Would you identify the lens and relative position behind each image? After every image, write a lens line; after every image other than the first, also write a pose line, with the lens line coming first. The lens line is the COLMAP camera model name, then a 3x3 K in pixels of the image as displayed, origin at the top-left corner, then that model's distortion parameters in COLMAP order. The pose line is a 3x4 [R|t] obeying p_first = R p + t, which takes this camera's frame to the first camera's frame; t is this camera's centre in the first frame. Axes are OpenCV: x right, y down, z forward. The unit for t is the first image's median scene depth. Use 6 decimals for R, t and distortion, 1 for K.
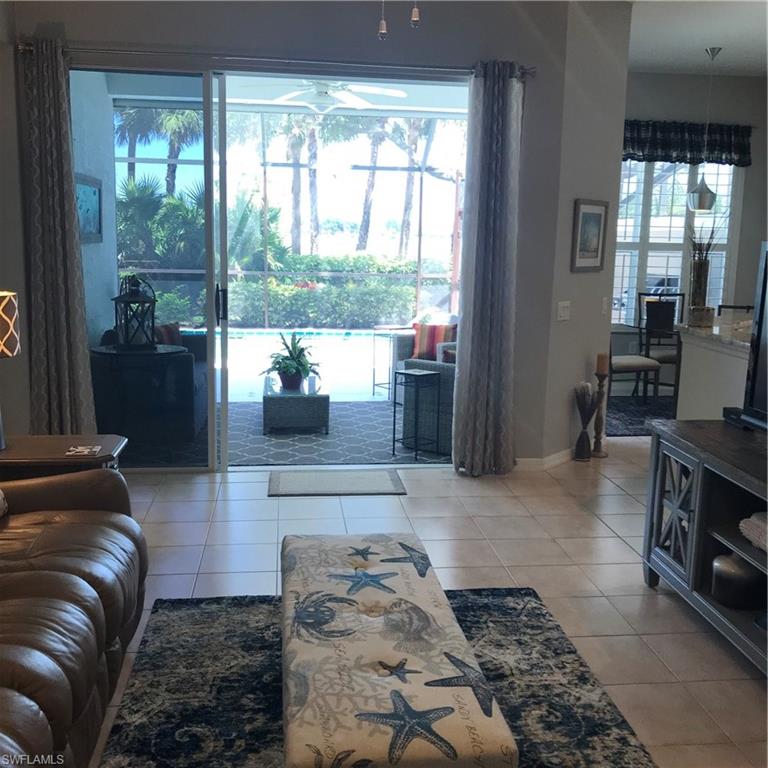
lens RADIAL K [[829.7, 0, 385.4], [0, 829.7, 373.5], [0, 0, 1]] dist [0.090150, -0.231069]
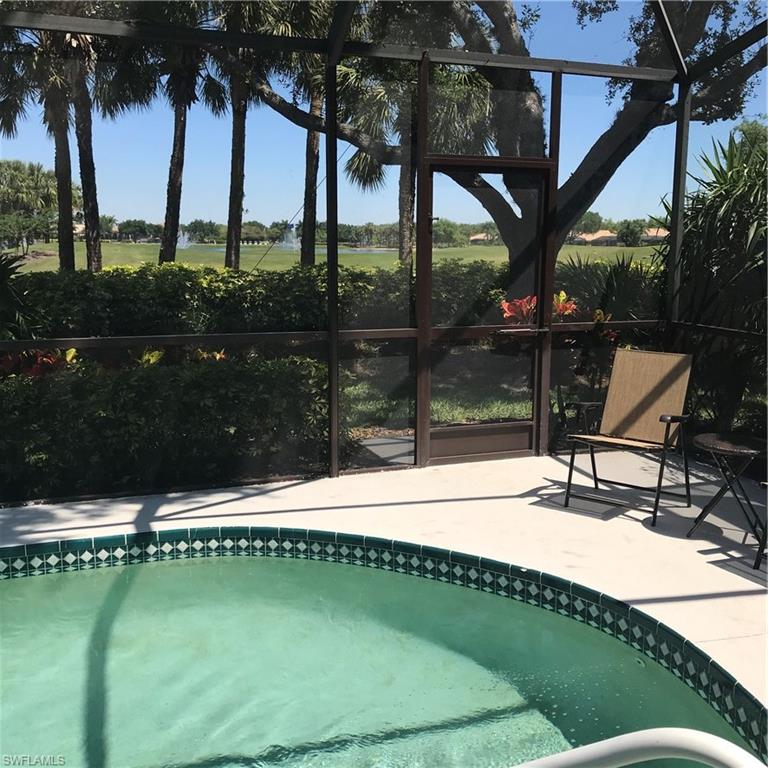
lens RADIAL K [[829.7, 0, 385.4], [0, 829.7, 373.5], [0, 0, 1]] dist [0.090150, -0.231069]
pose [[0.974853, -0.050685, 0.217009, -0.018027], [0.051533, 0.998670, 0.001755, -0.094894], [-0.216809, 0.009472, 0.976168, 0.597257]]
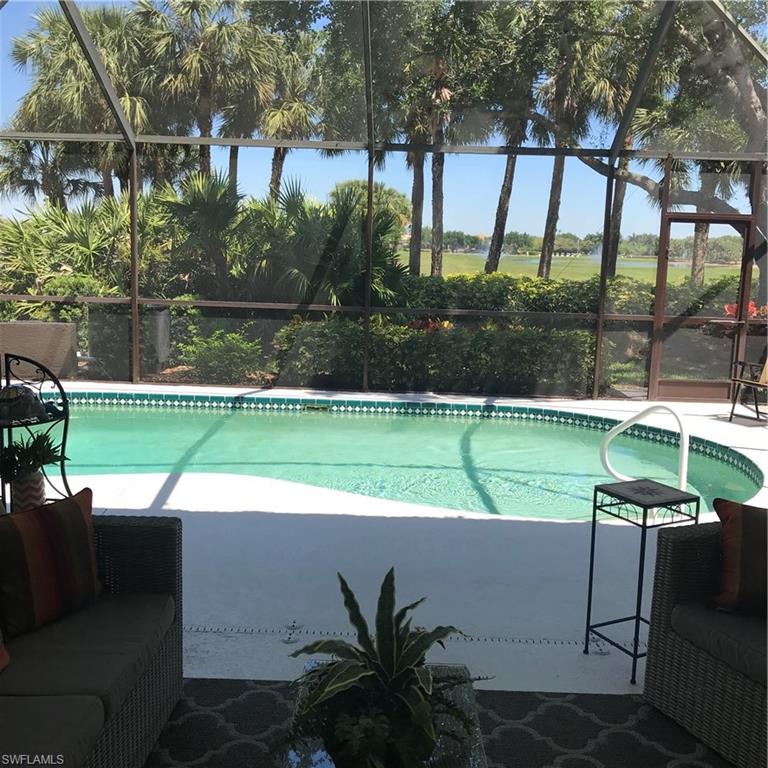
lens RADIAL K [[829.7, 0, 385.4], [0, 829.7, 373.5], [0, 0, 1]] dist [0.090150, -0.231069]
pose [[0.989854, 0.029517, -0.138987, -0.031855], [-0.031907, 0.999378, -0.014993, -0.055412], [0.138458, 0.019276, 0.990181, 0.317544]]
